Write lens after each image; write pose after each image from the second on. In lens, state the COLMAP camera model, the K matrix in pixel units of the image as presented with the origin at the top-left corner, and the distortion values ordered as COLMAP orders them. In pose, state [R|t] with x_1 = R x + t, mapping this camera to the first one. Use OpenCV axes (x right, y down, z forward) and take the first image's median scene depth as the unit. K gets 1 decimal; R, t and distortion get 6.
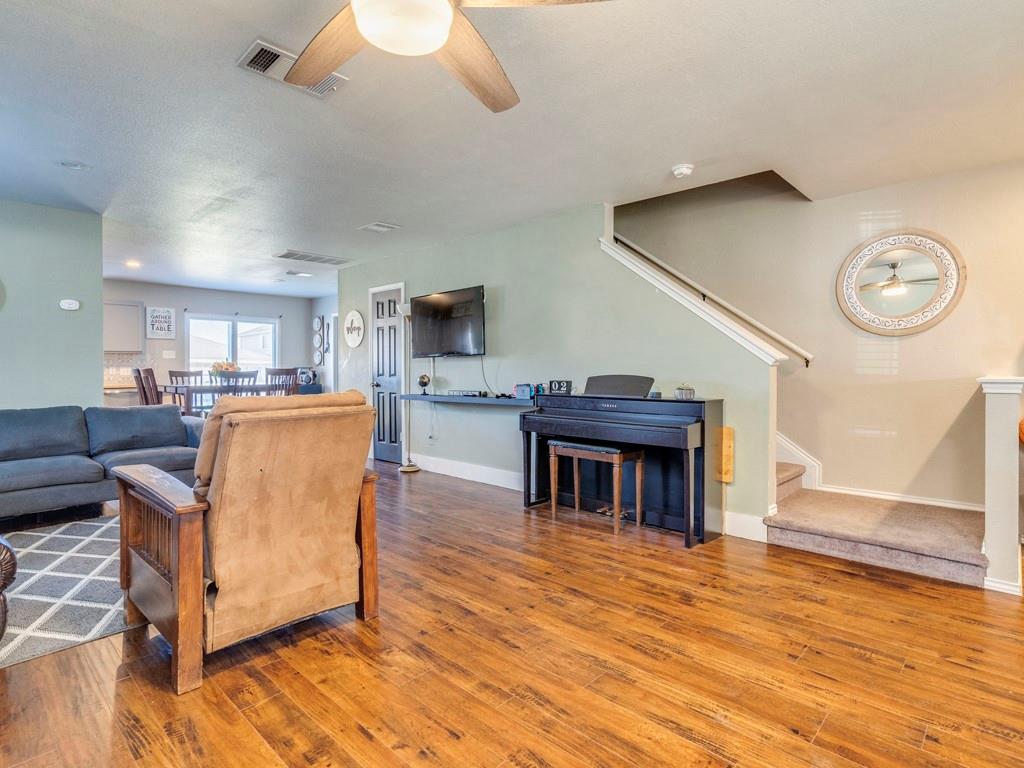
lens RADIAL K [[526.4, 0, 515.5], [0, 526.4, 378.3], [0, 0, 1]] dist [0.000929, 0.000762]
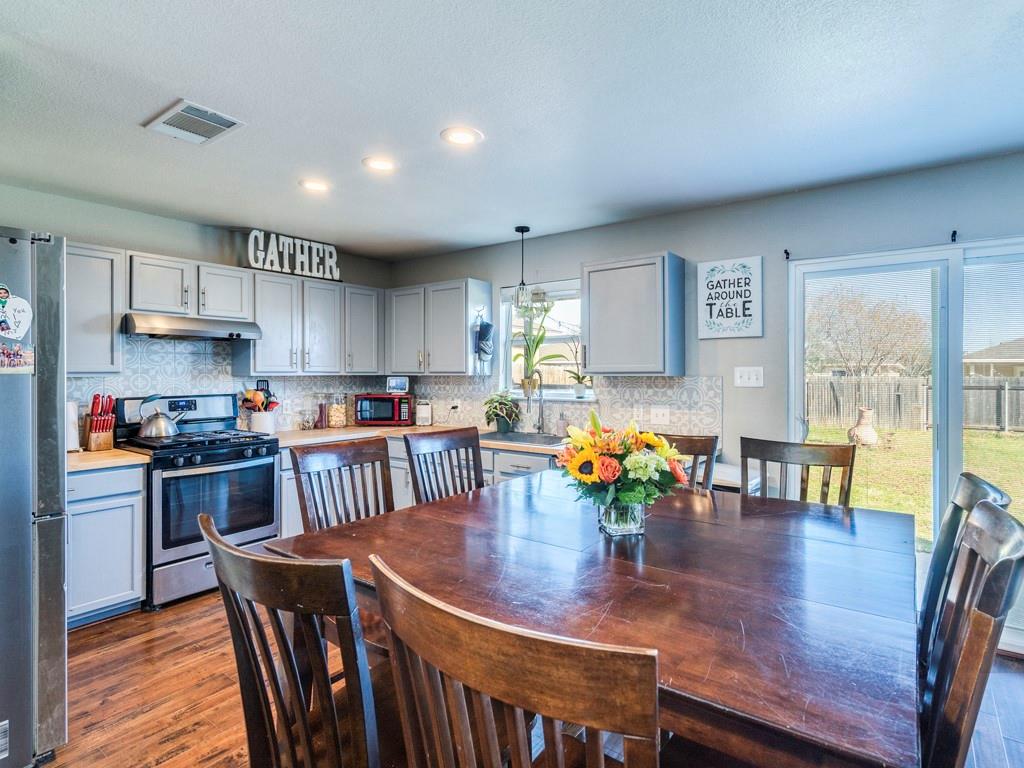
lens RADIAL K [[543.5, 0, 513.2], [0, 543.5, 373.2], [0, 0, 1]] dist [0.000327, 0.000421]
pose [[0.101670, -0.002905, -0.994814, -0.915952], [-0.017897, 0.999829, -0.004749, -0.141552], [0.994657, 0.018287, 0.101601, 2.617060]]
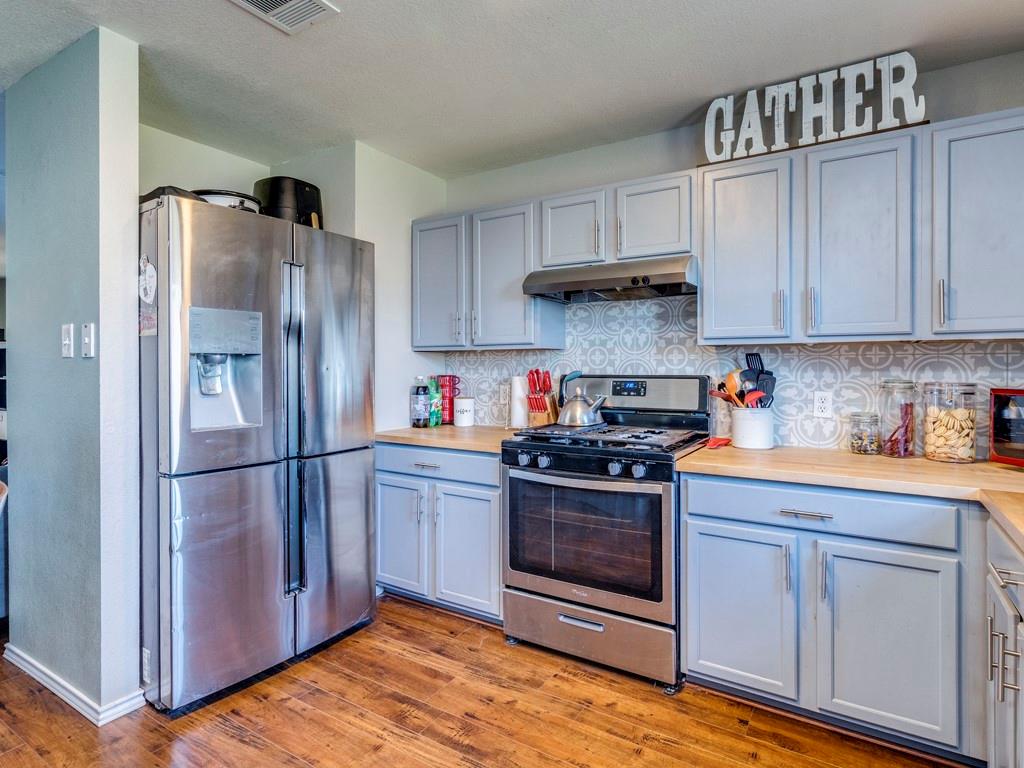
lens RADIAL K [[543.5, 0, 513.2], [0, 543.5, 373.2], [0, 0, 1]] dist [0.000327, 0.000421]
pose [[-0.981022, 0.000702, -0.193895, -2.052251], [-0.005720, 0.999454, 0.032557, -0.108163], [0.193812, 0.033048, -0.980482, 2.891794]]
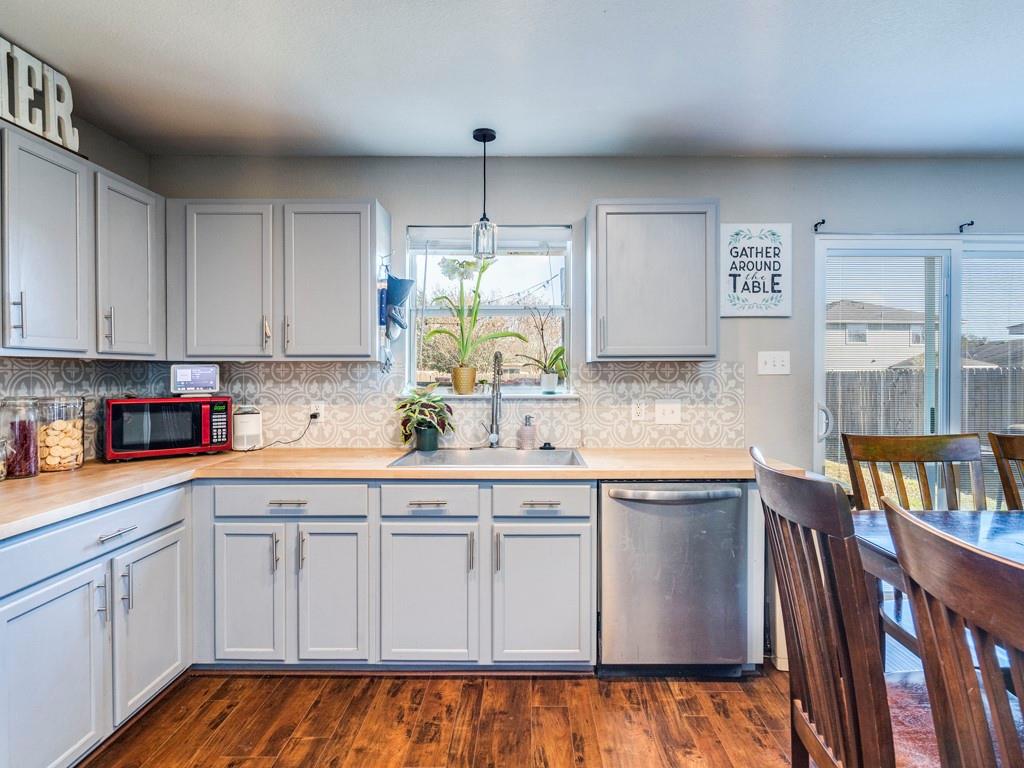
lens RADIAL K [[537.7, 0, 525.7], [0, 537.7, 368.3], [0, 0, 1]] dist [0.000555, 0.000274]
pose [[0.672082, -0.007812, -0.740436, -1.699638], [-0.011808, 0.999704, -0.021265, -0.107469], [0.740383, 0.023035, 0.671791, 2.173978]]
